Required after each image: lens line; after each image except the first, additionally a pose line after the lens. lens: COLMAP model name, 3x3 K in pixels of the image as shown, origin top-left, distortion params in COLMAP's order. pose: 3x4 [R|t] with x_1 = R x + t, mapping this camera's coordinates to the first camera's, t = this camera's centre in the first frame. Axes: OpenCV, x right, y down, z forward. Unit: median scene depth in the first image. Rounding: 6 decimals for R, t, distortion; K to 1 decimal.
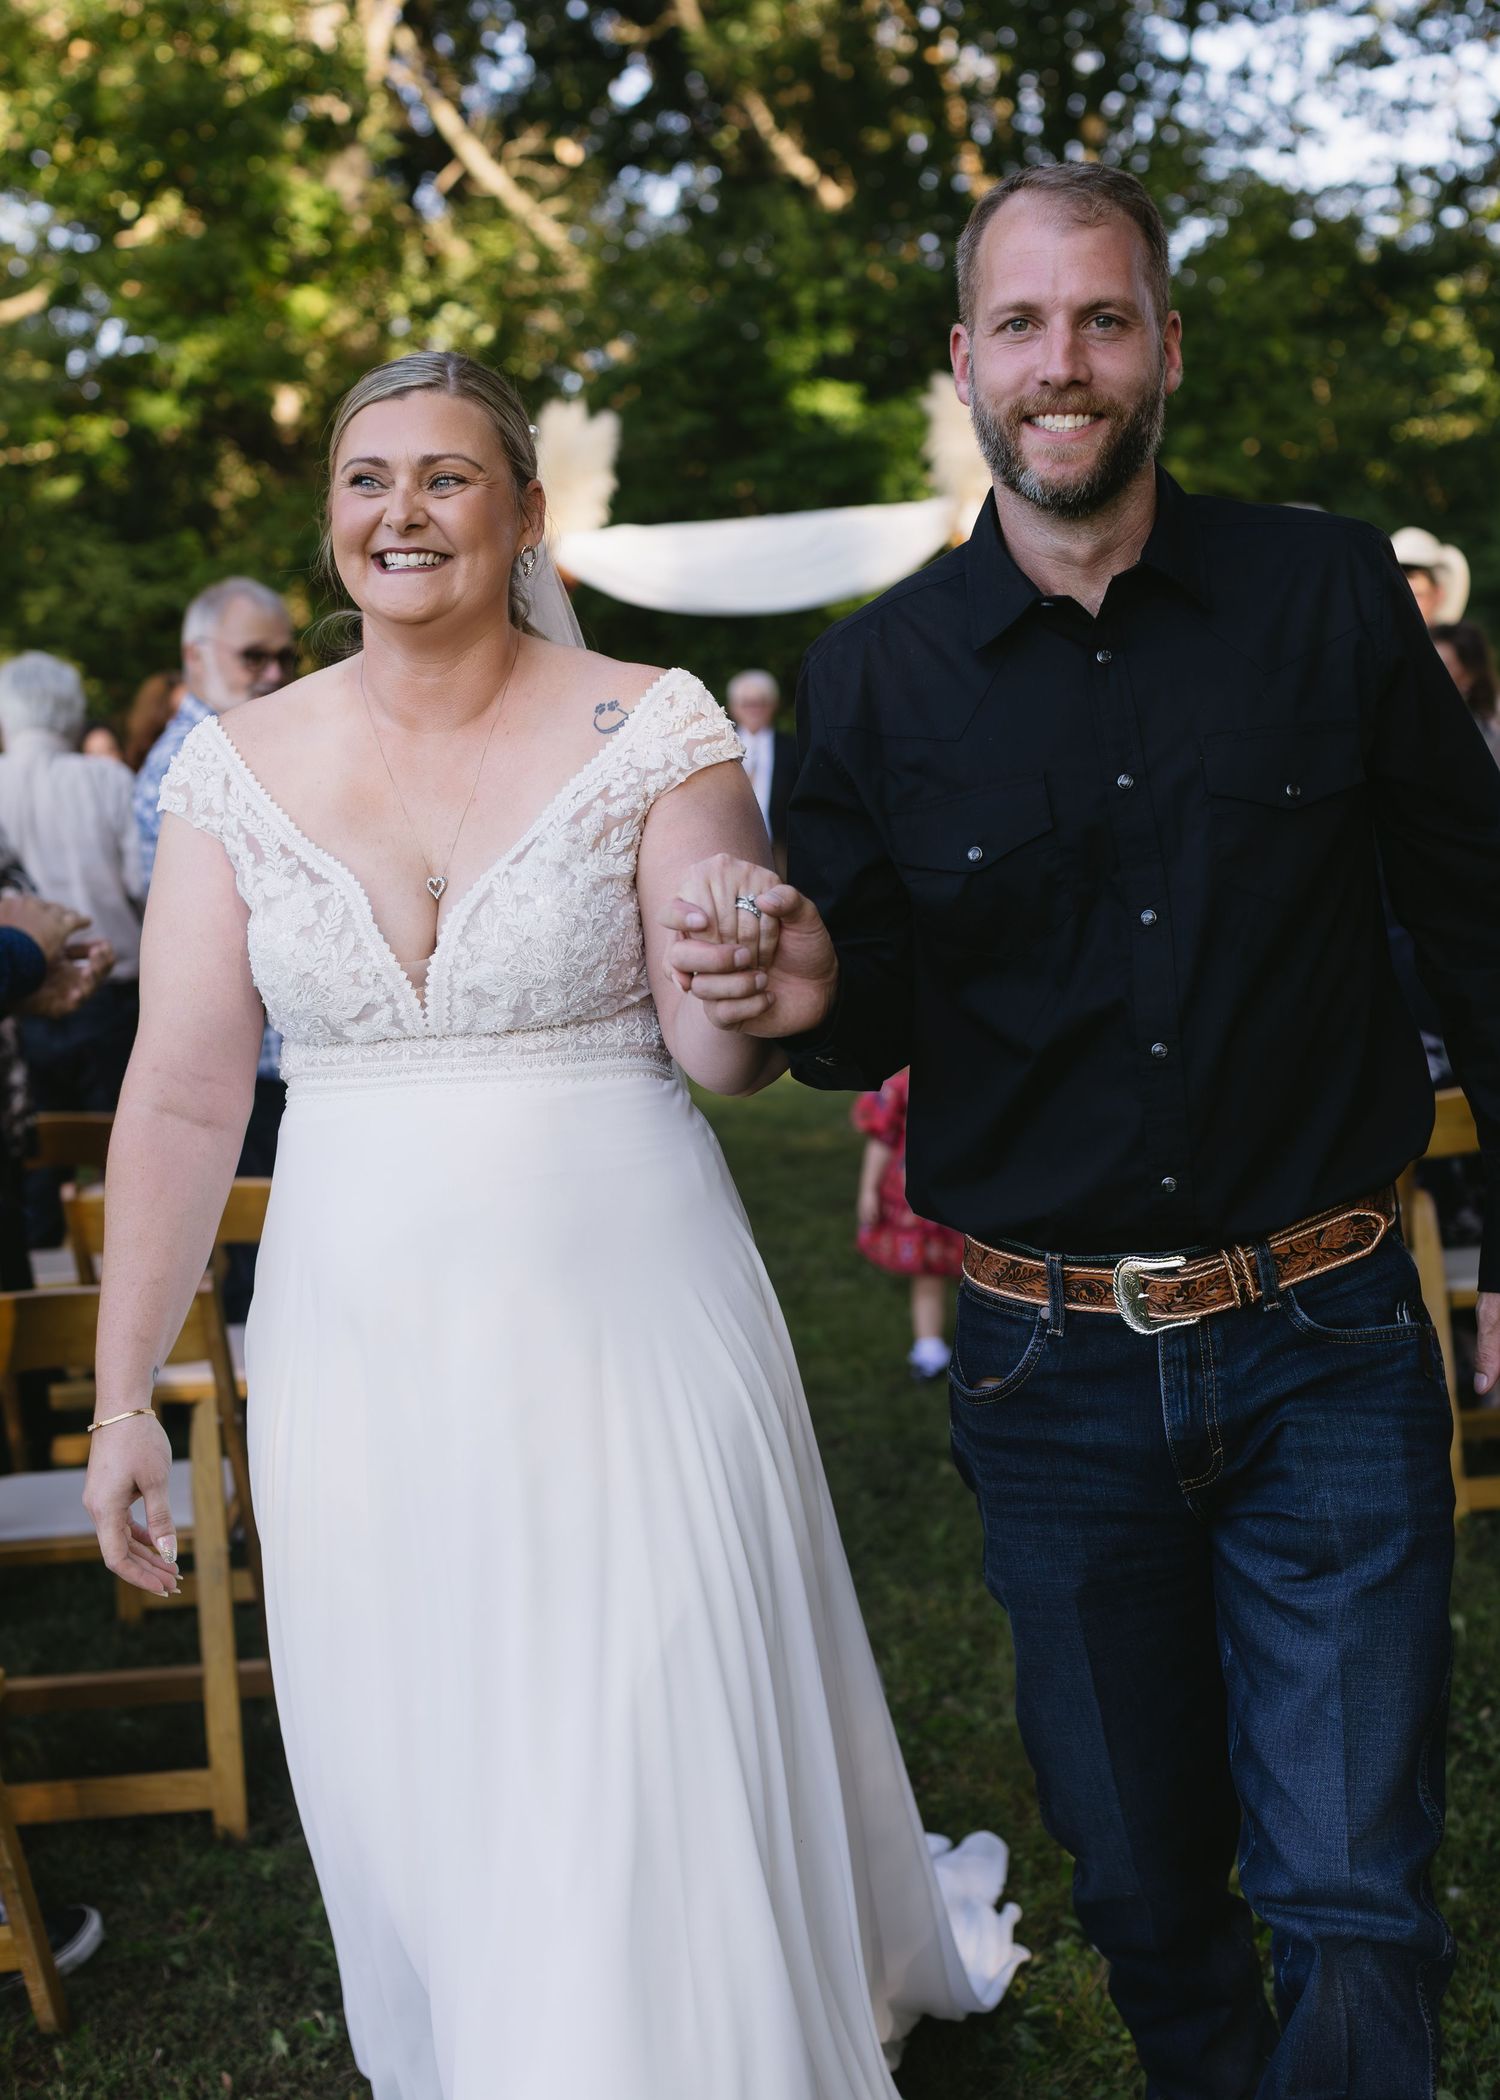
lens RADIAL K [[3169.4, 0, 750.0], [0, 3169.4, 1050.0], [0, 0, 1]] dist [-0.005346, -0.031843]
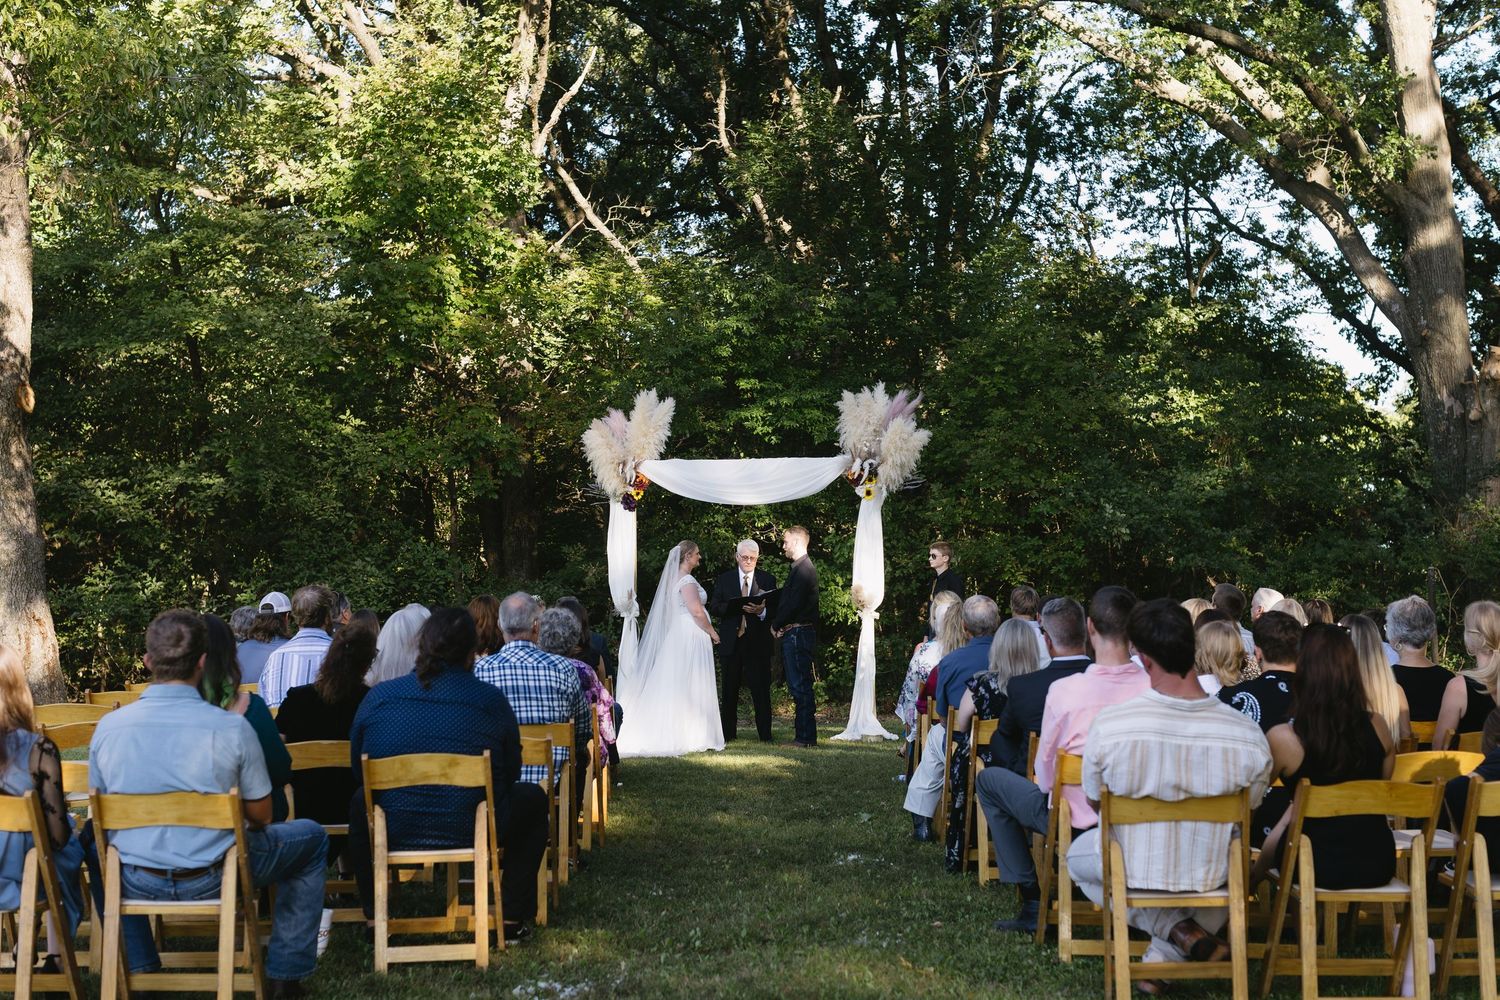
lens RADIAL K [[2165.4, 0, 750.0], [0, 2165.4, 500.0], [0, 0, 1]] dist [0.007869, 0.006793]
pose [[0.997550, 0.069579, 0.007286, -0.000818], [-0.068044, 0.989161, -0.130114, 0.009774], [-0.016260, 0.129300, 0.991472, -0.113207]]
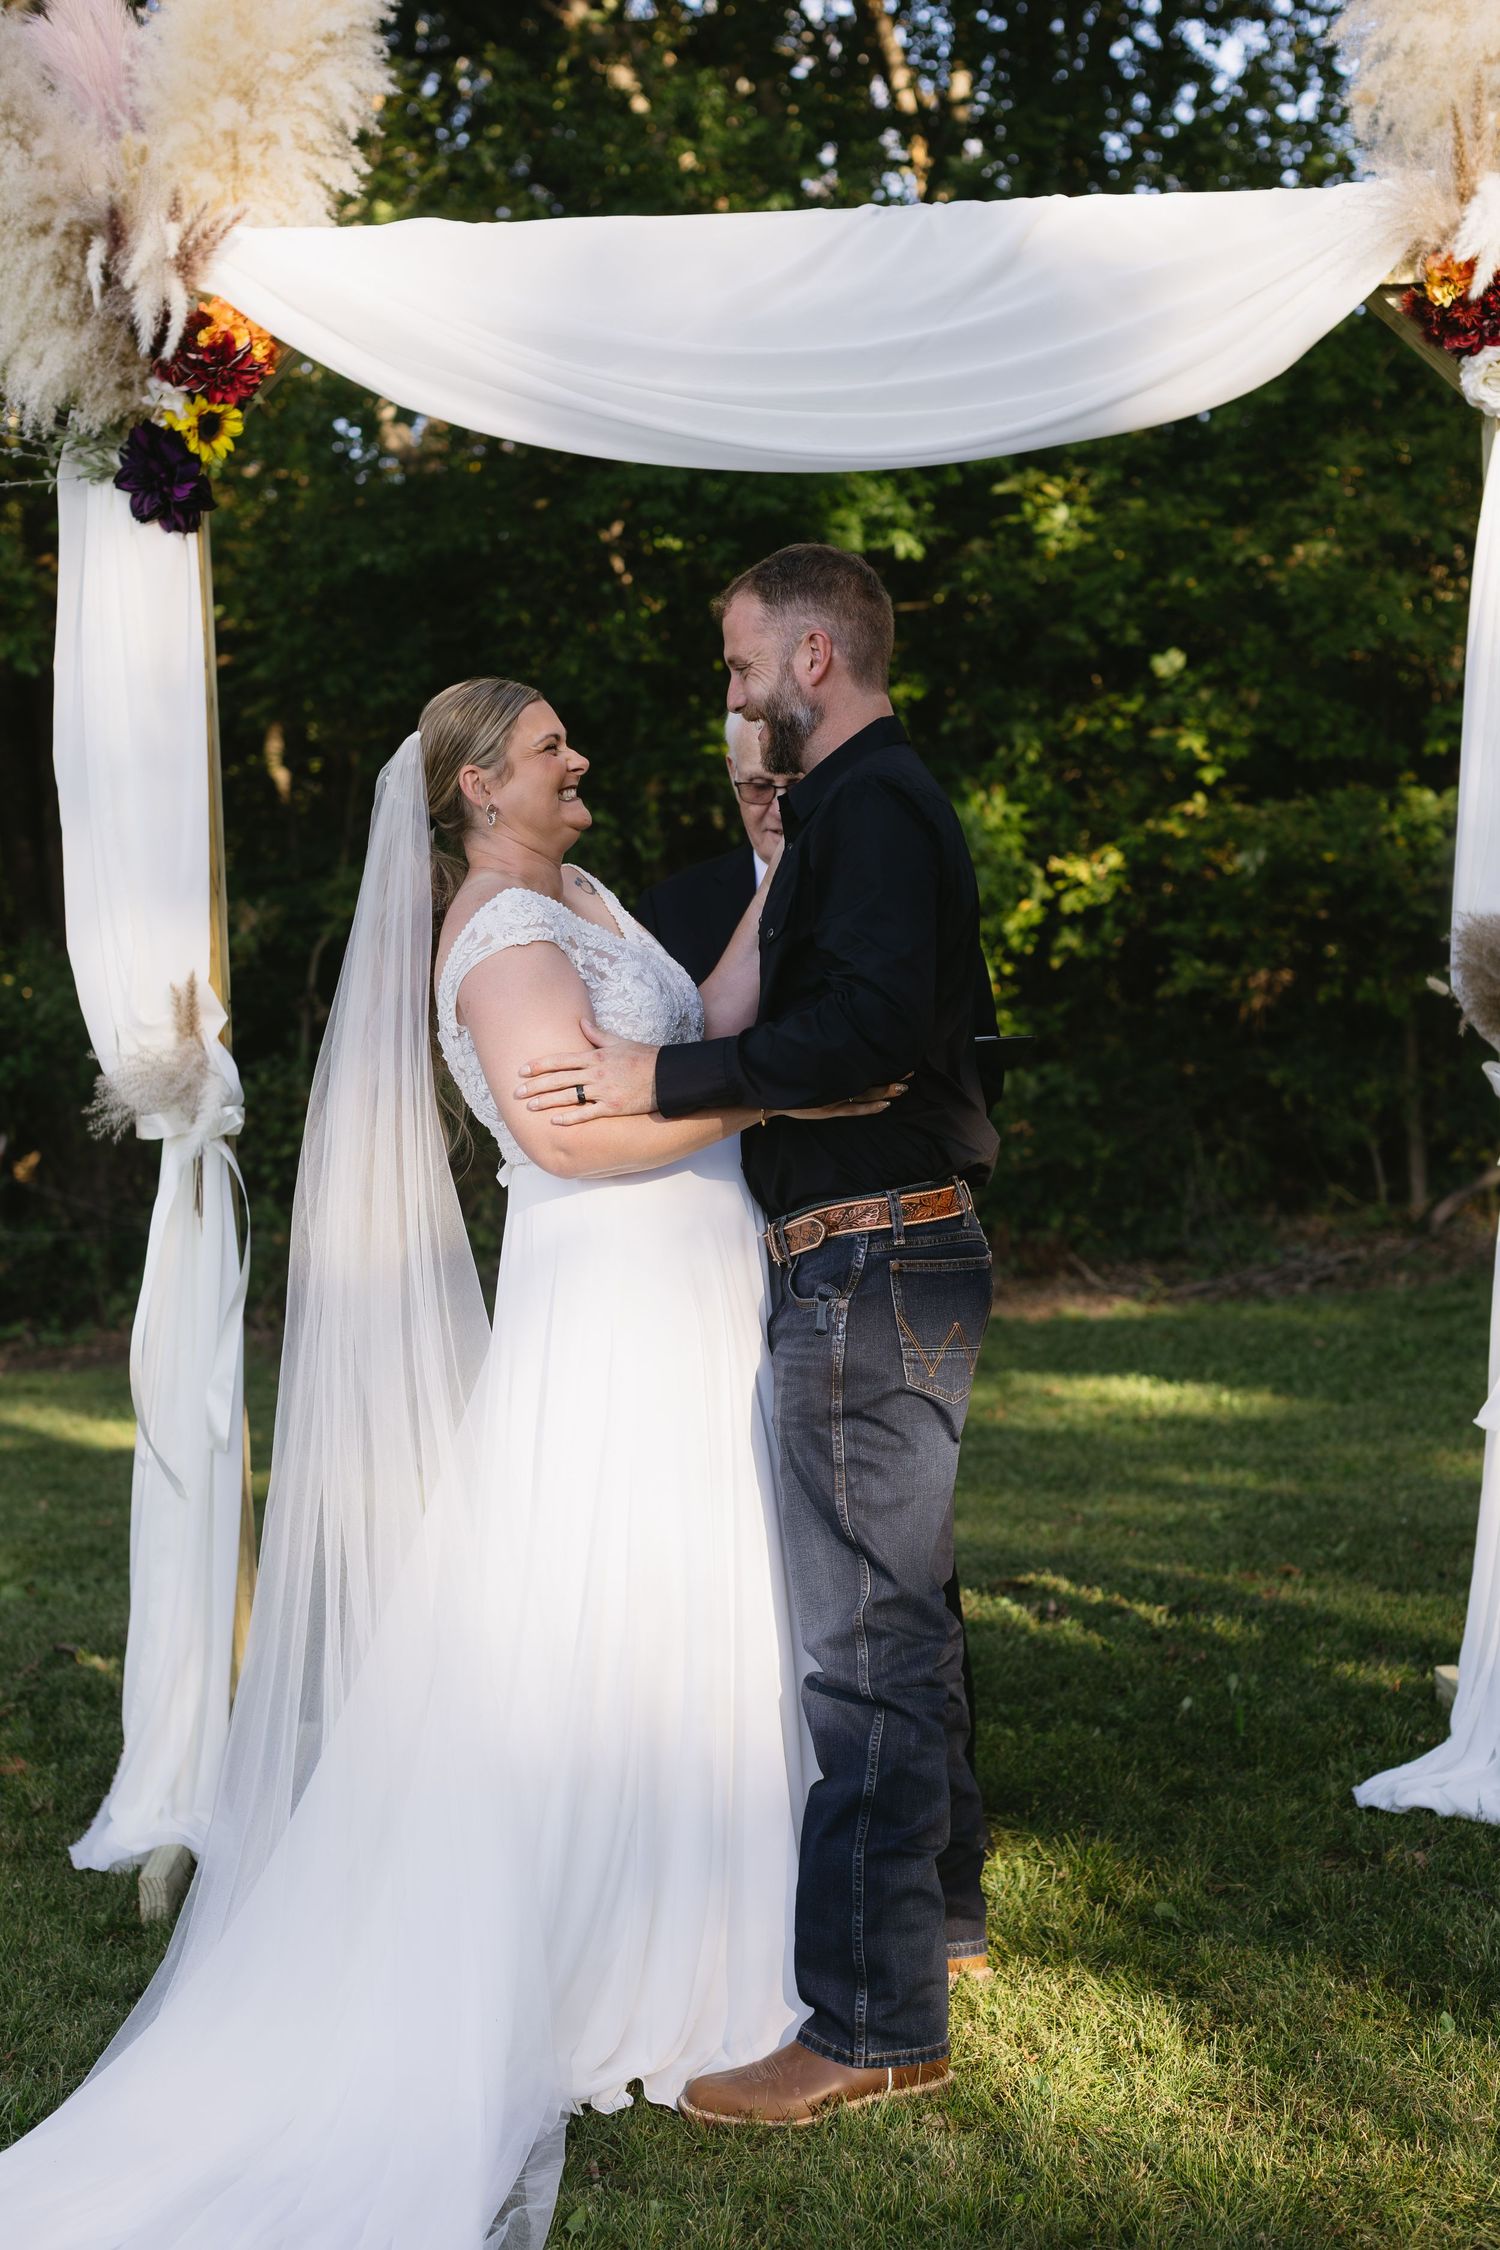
lens RADIAL K [[3248.1, 0, 750.0], [0, 3248.1, 1125.0], [0, 0, 1]] dist [0.007869, 0.006793]
pose [[0.997224, 0.037648, 0.064244, -0.009364], [-0.035160, 0.998604, -0.039427, -0.024395], [-0.065639, 0.037059, 0.997155, 0.271640]]
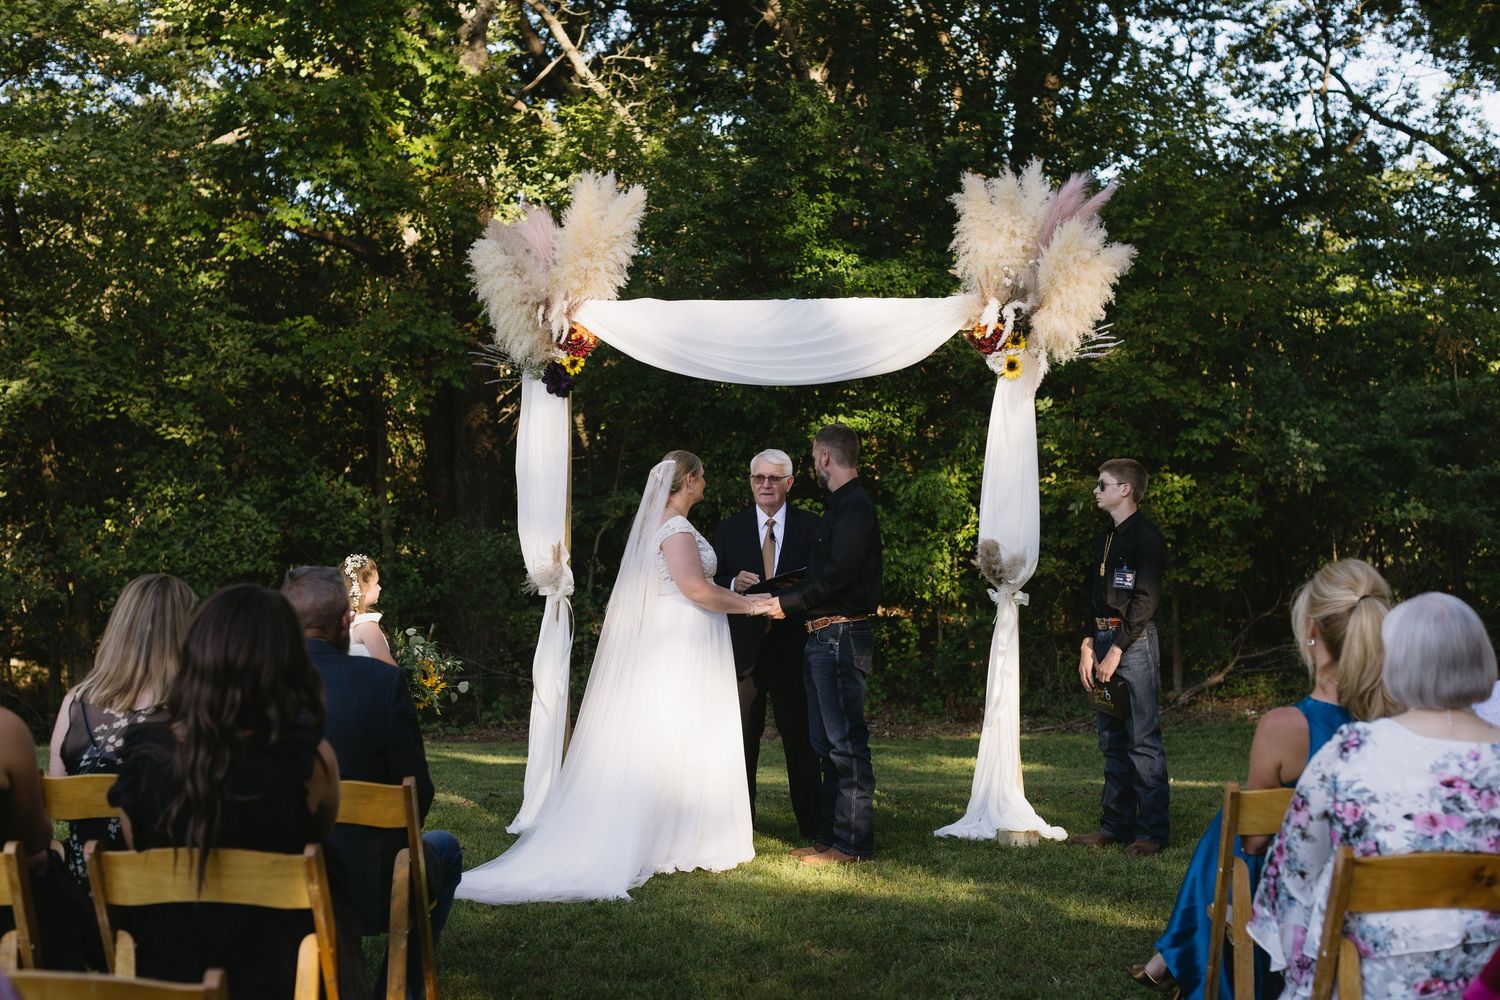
lens RADIAL K [[2196.6, 0, 750.0], [0, 2196.6, 500.0], [0, 0, 1]] dist [0.008093, 0.013916]
pose [[0.996747, 0.080541, -0.002804, 0.000447], [-0.080367, 0.990815, -0.108755, -0.012022], [-0.005981, 0.108627, 0.994065, 0.129550]]
